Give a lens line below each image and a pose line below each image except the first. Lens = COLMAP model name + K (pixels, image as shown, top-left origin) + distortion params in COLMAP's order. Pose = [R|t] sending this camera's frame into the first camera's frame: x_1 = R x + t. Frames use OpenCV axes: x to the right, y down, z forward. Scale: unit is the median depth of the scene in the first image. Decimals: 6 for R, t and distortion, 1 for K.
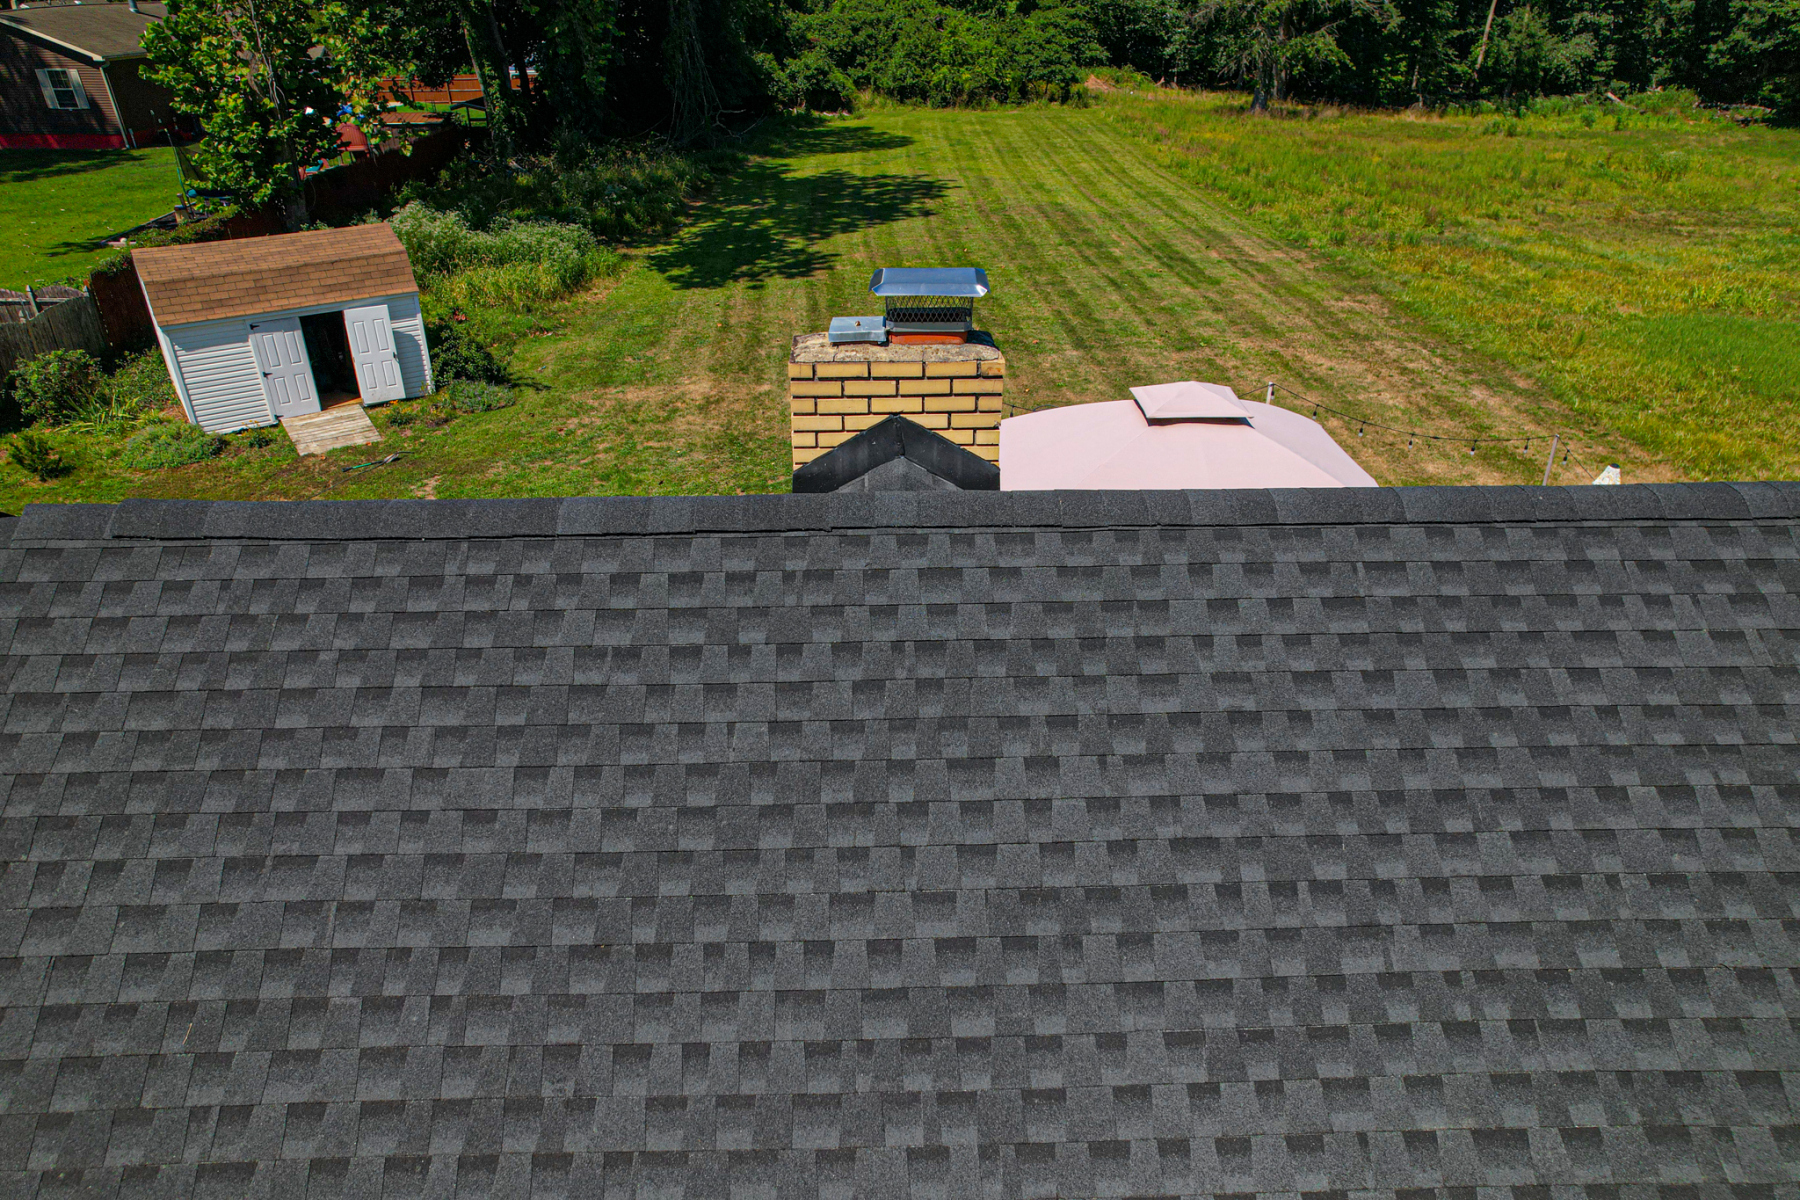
lens RADIAL K [[1150.2, 0, 906.6], [0, 1150.2, 603.4], [0, 0, 1]] dist [-0.080661, 0.072357]
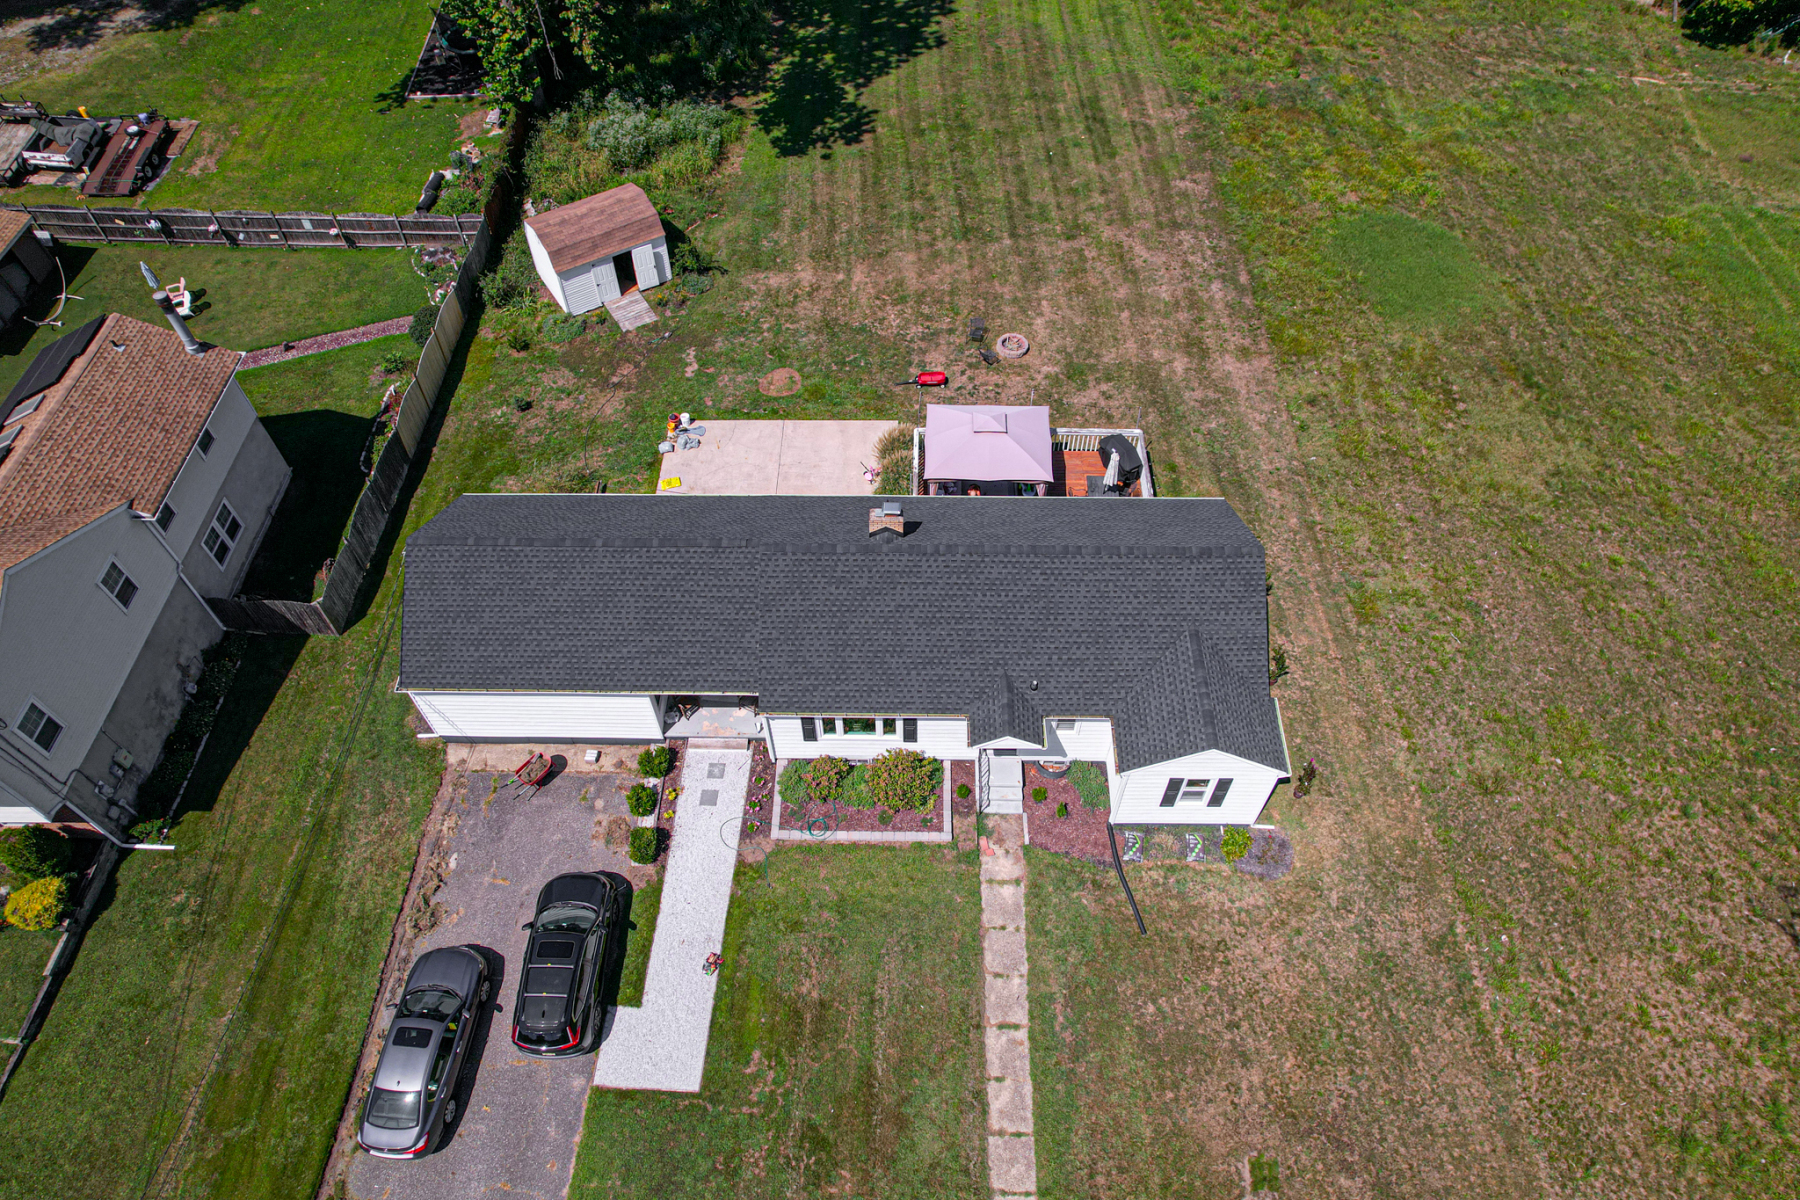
lens RADIAL K [[1148.3, 0, 905.4], [0, 1148.3, 600.3], [0, 0, 1]] dist [-0.073559, 0.064210]
pose [[0.999112, 0.031232, -0.028280, 0.326919], [-0.017209, 0.915164, 0.402715, -2.651974], [0.038458, -0.401870, 0.914889, -5.584829]]
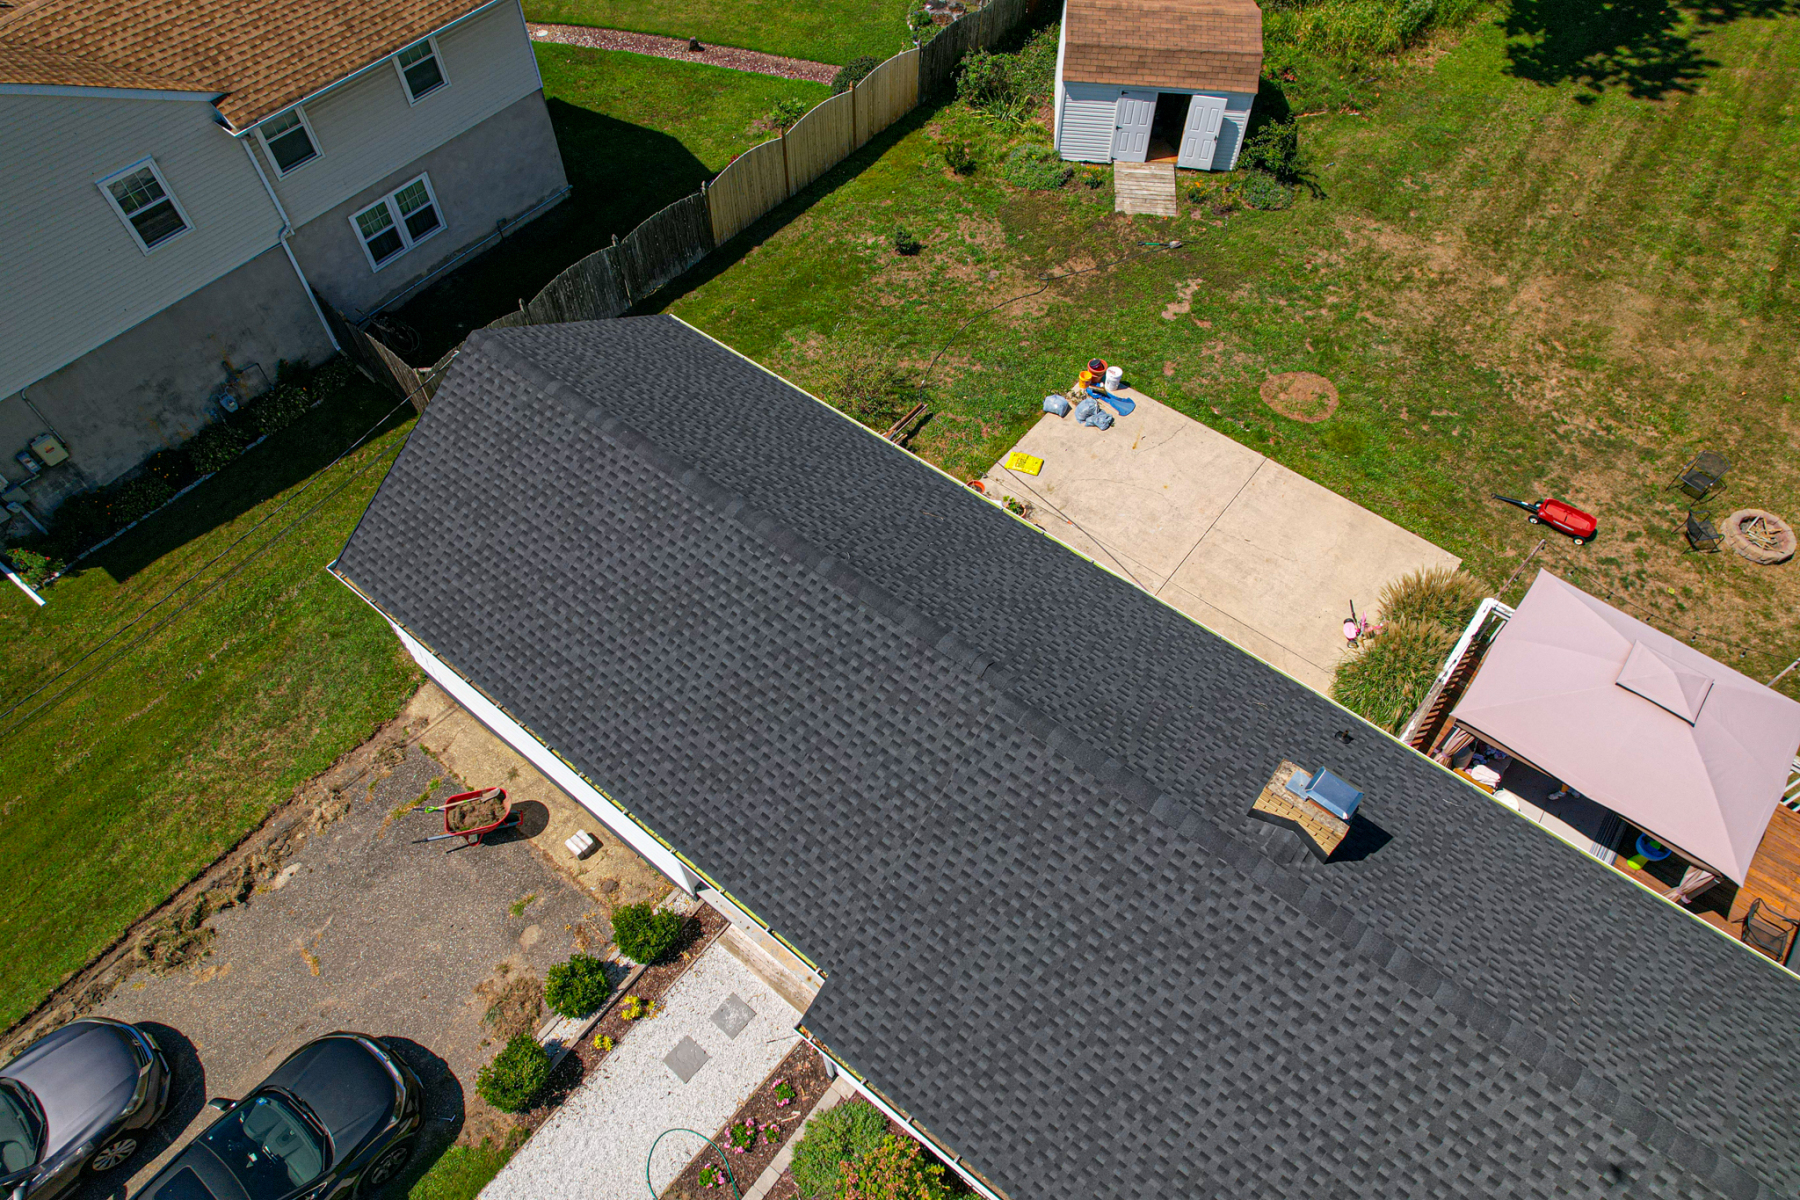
lens RADIAL K [[1150.2, 0, 906.6], [0, 1150.2, 603.4], [0, 0, 1]] dist [-0.080661, 0.072357]
pose [[0.767041, 0.525575, -0.367994, 0.002514], [-0.313669, 0.807526, 0.499513, -1.703637], [0.559696, -0.267719, 0.784262, -1.419929]]
